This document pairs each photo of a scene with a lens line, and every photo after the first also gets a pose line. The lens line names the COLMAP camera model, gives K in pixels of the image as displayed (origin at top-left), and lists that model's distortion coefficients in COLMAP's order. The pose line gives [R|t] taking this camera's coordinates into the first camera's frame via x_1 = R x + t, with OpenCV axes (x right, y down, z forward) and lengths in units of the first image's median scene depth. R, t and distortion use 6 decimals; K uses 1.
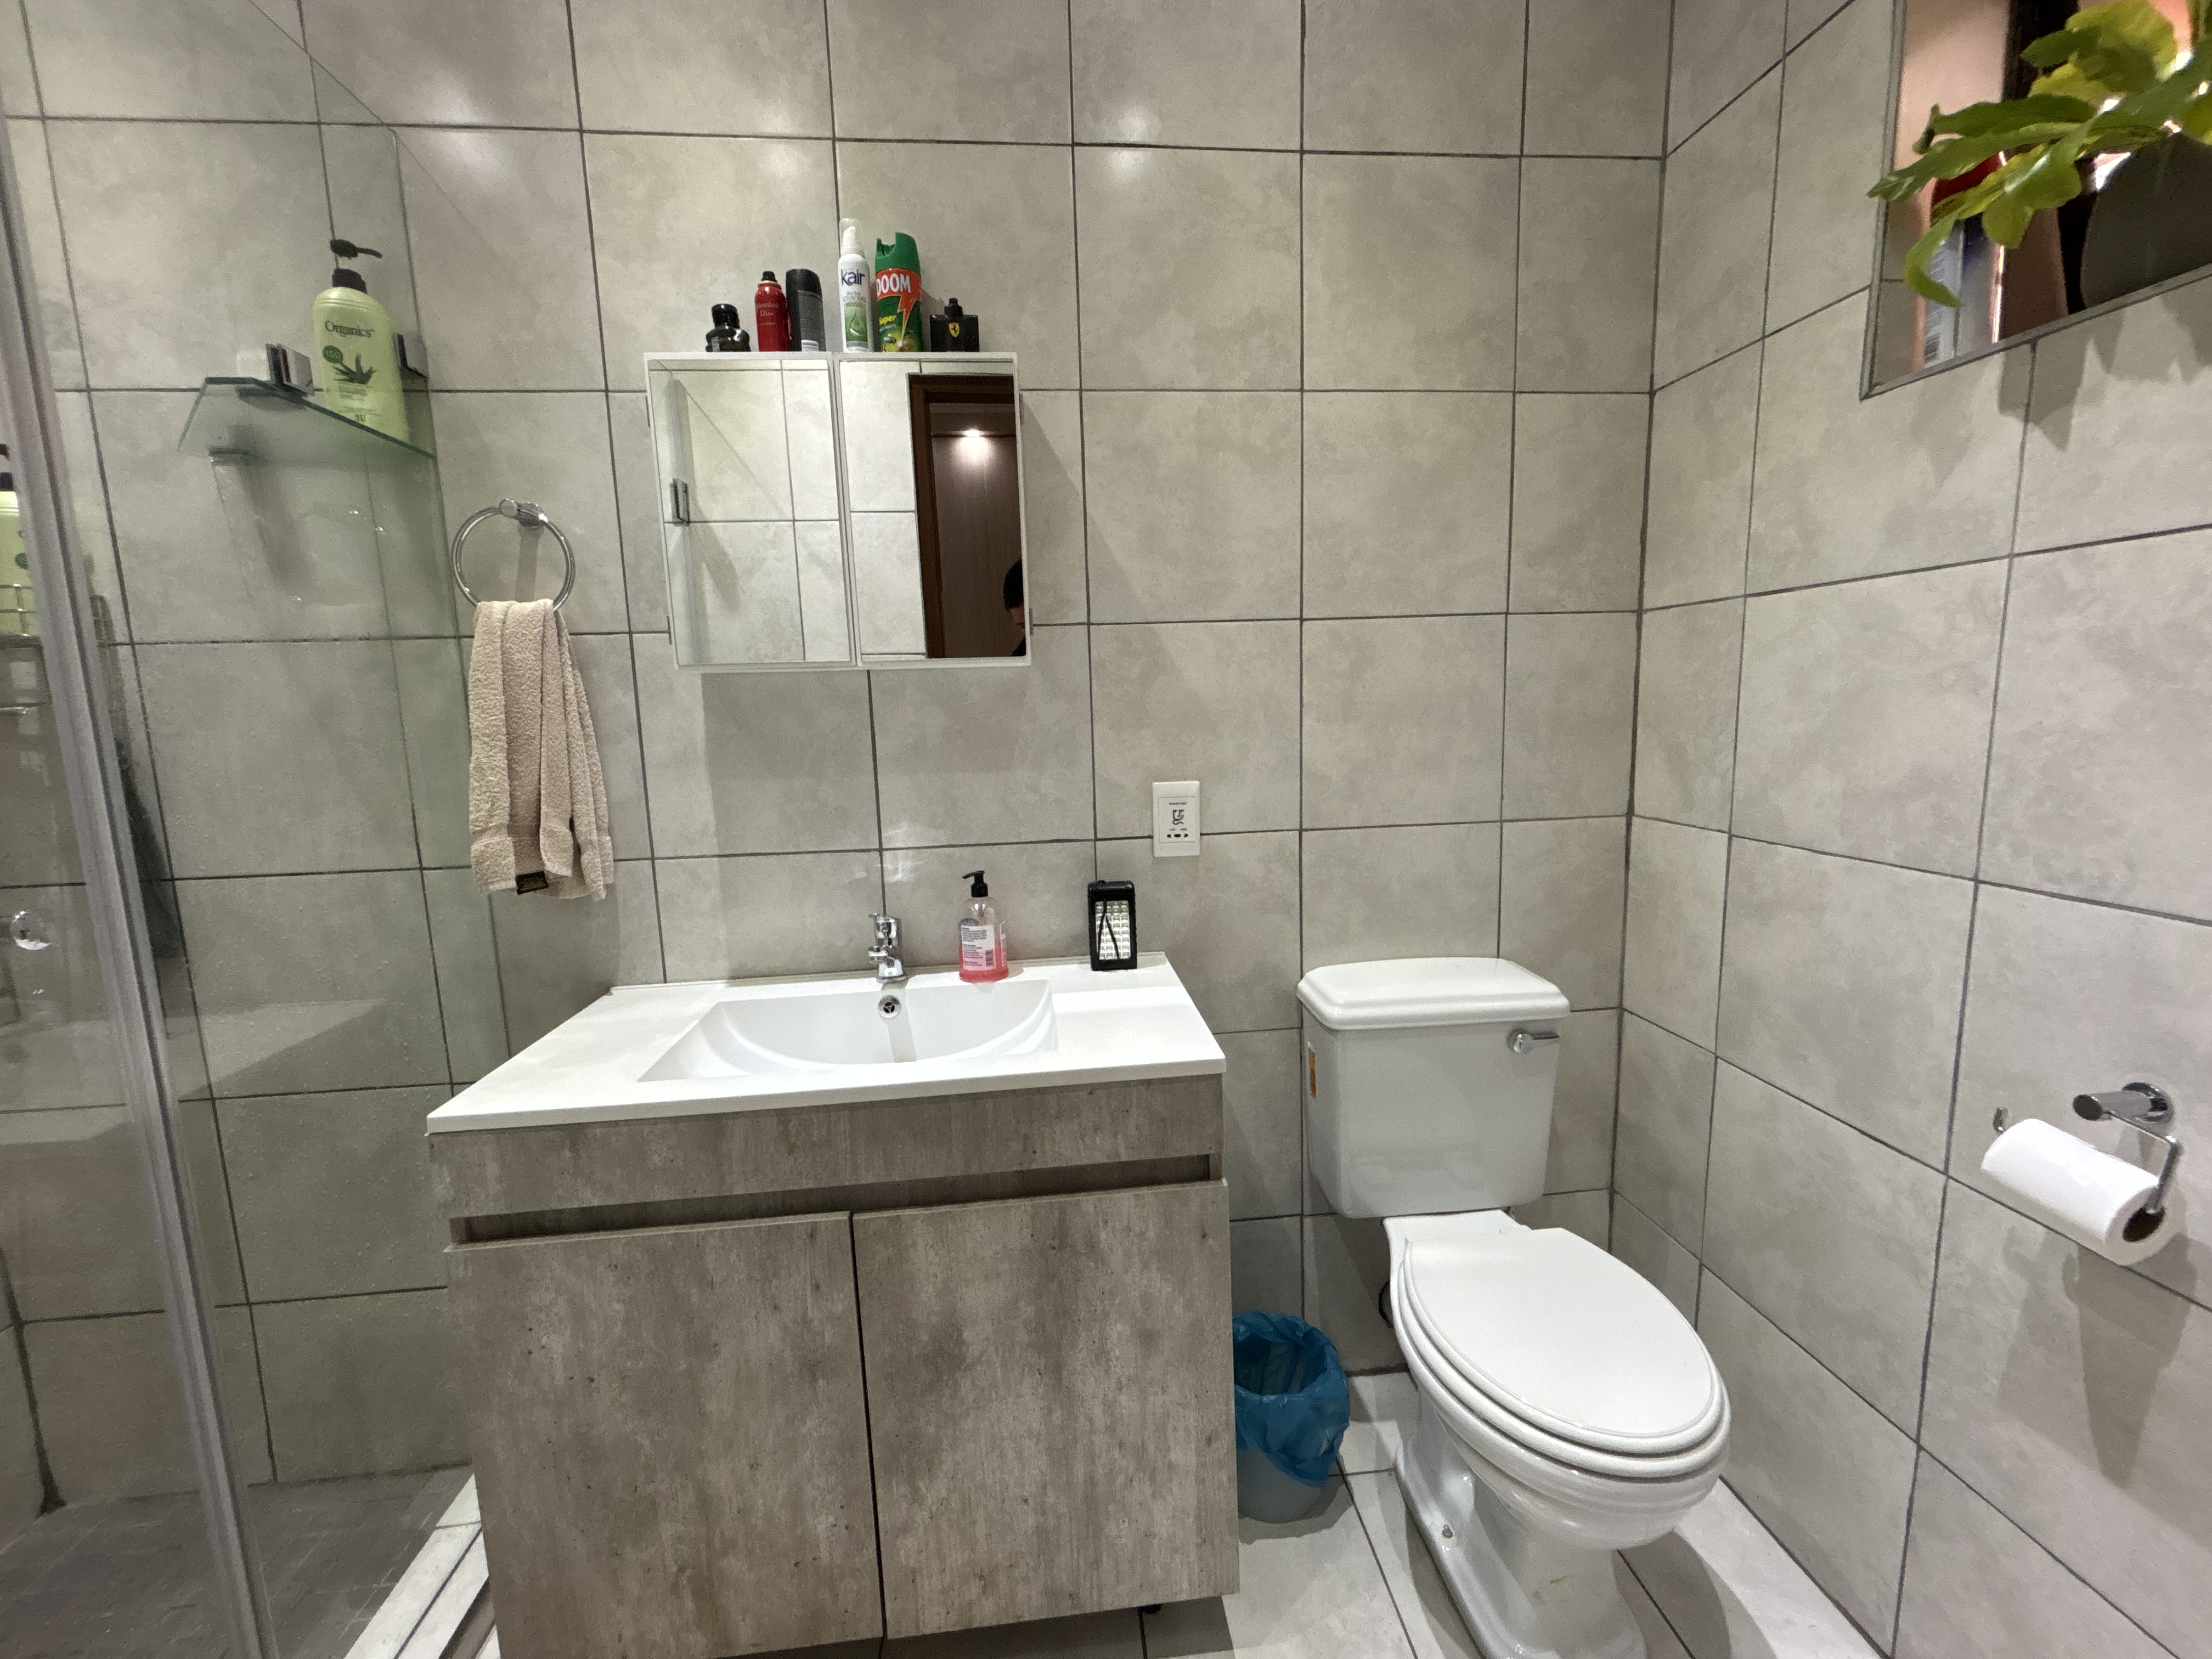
lens RADIAL K [[901.8, 0, 1106.0], [0, 901.8, 829.5], [0, 0, 1]] dist [-0.000737, -0.004222]
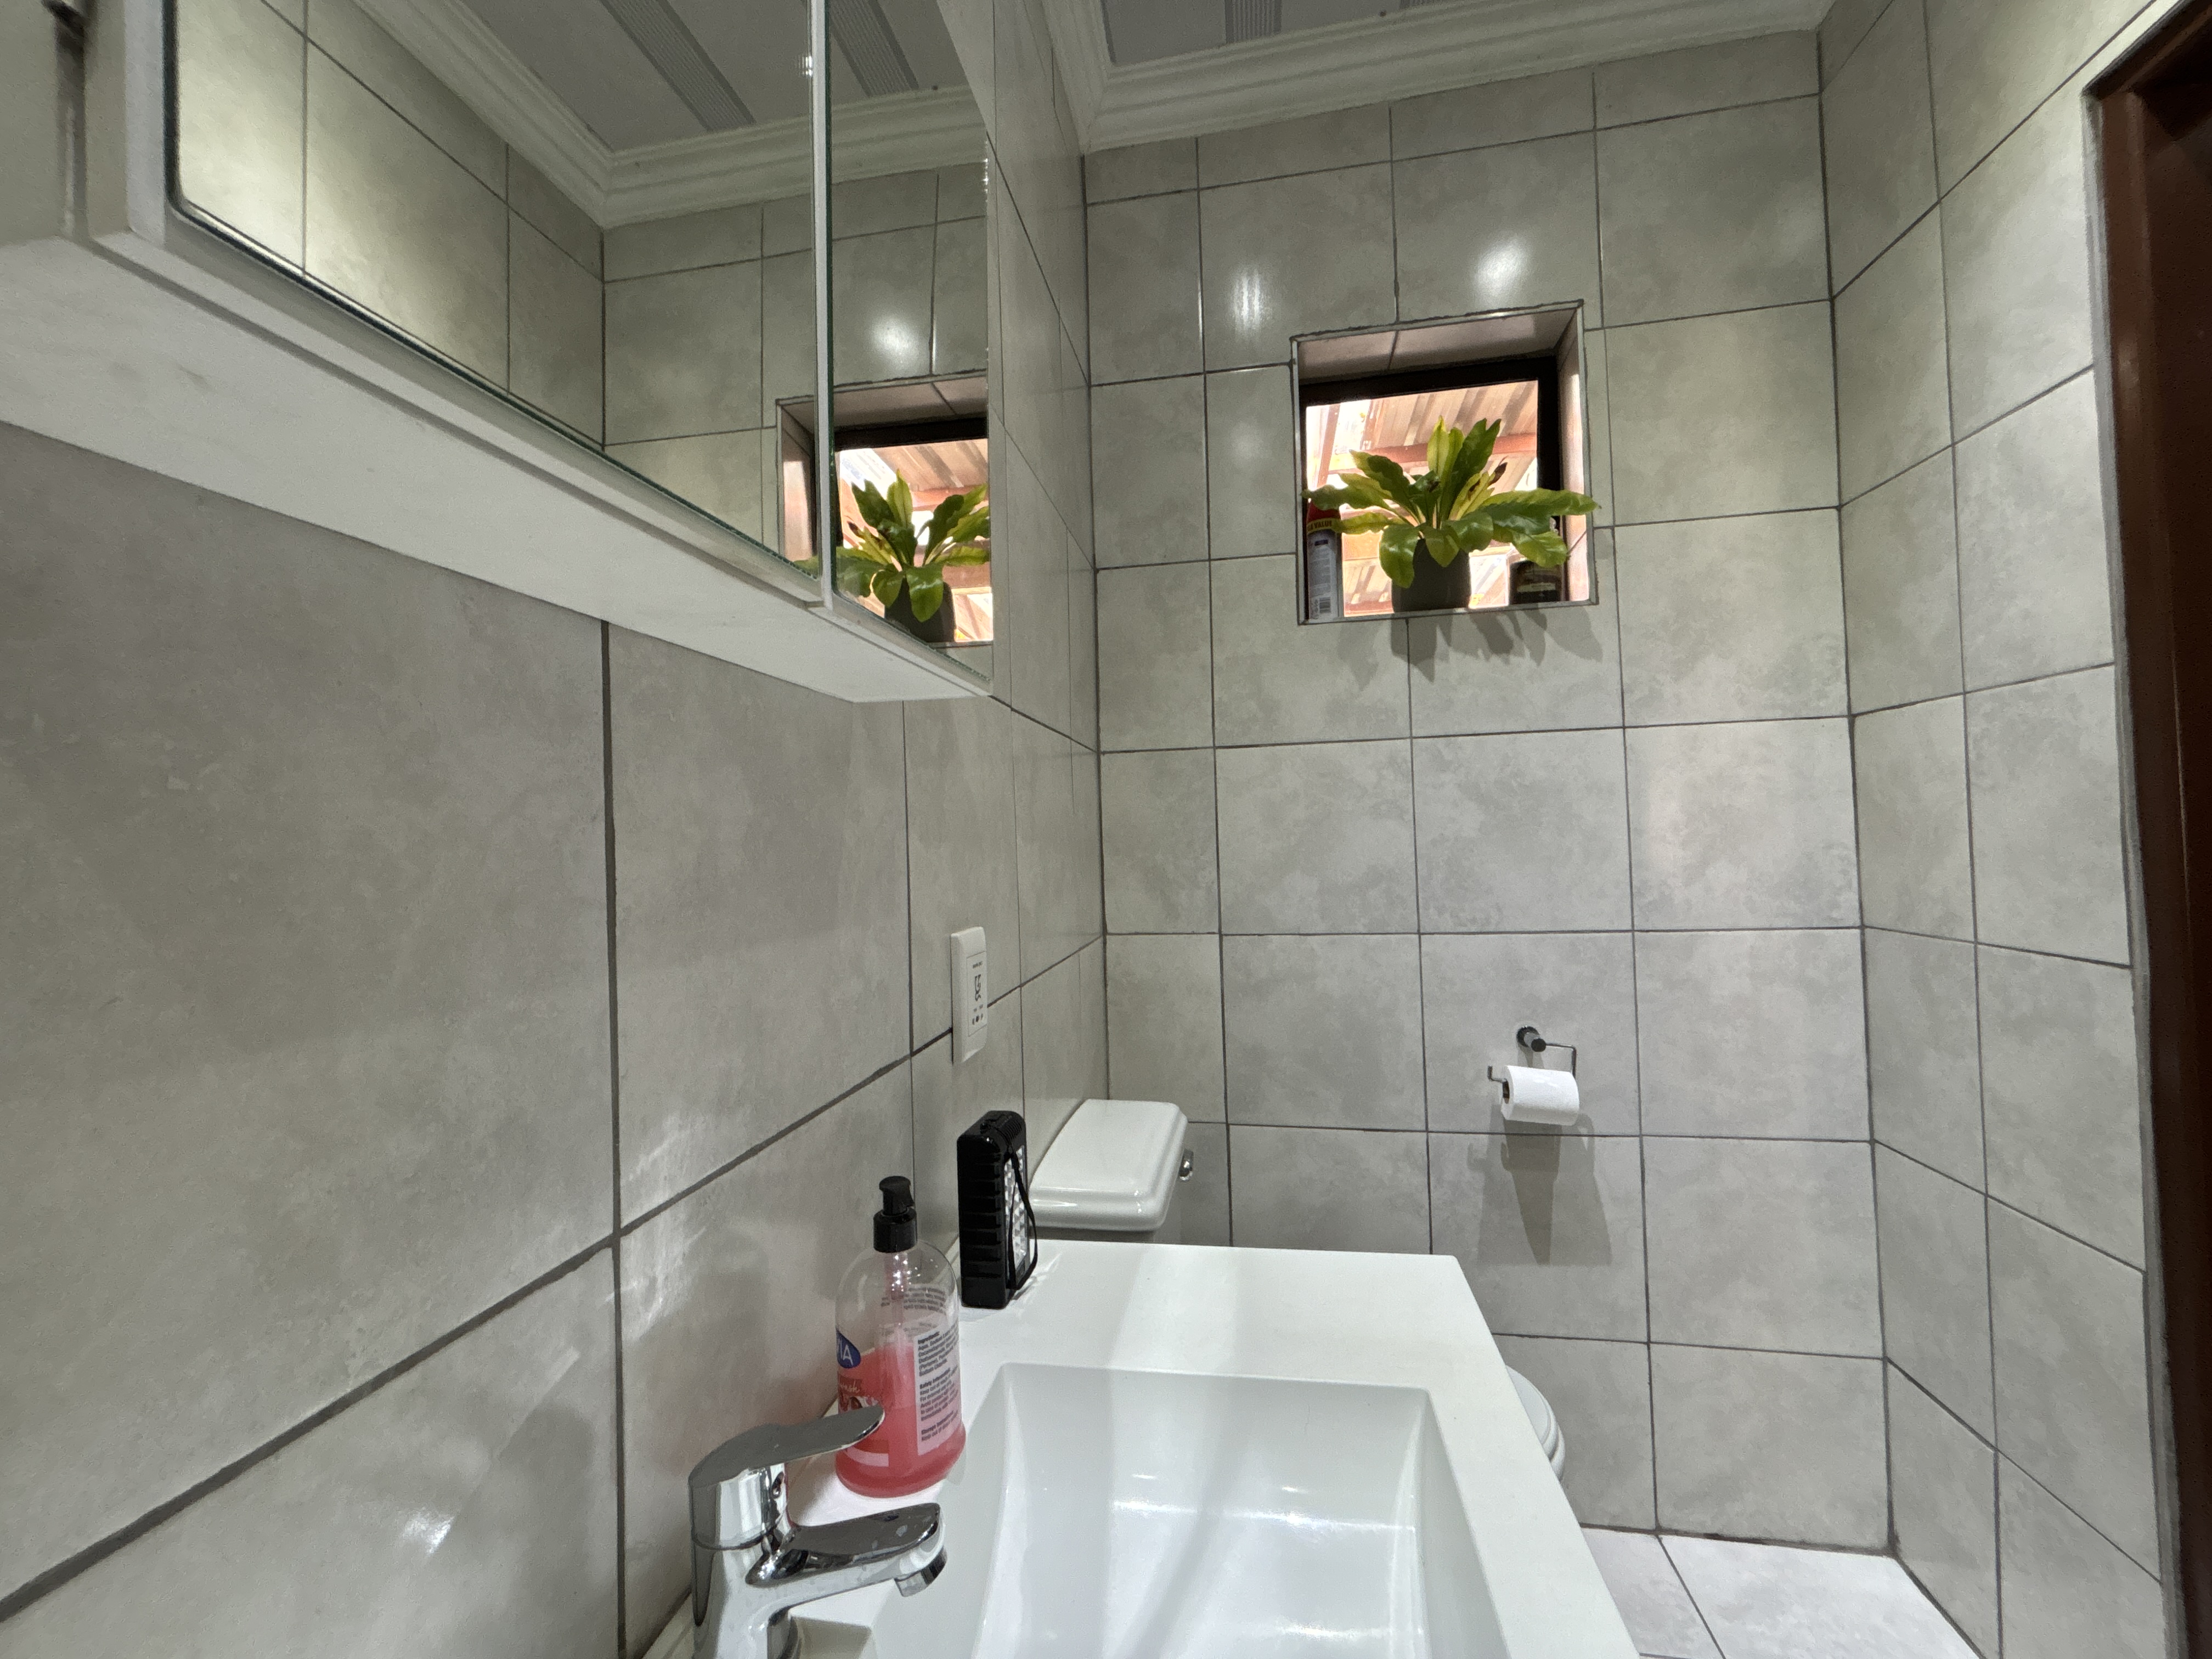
lens RADIAL K [[887.6, 0, 1109.1], [0, 887.6, 822.5], [0, 0, 1]] dist [0.003002, 0.000024]
pose [[0.256846, 0.045813, 0.965366, -0.585082], [0.155294, 0.983940, -0.088012, -0.069451], [-0.953894, 0.172521, 0.245606, 0.906893]]
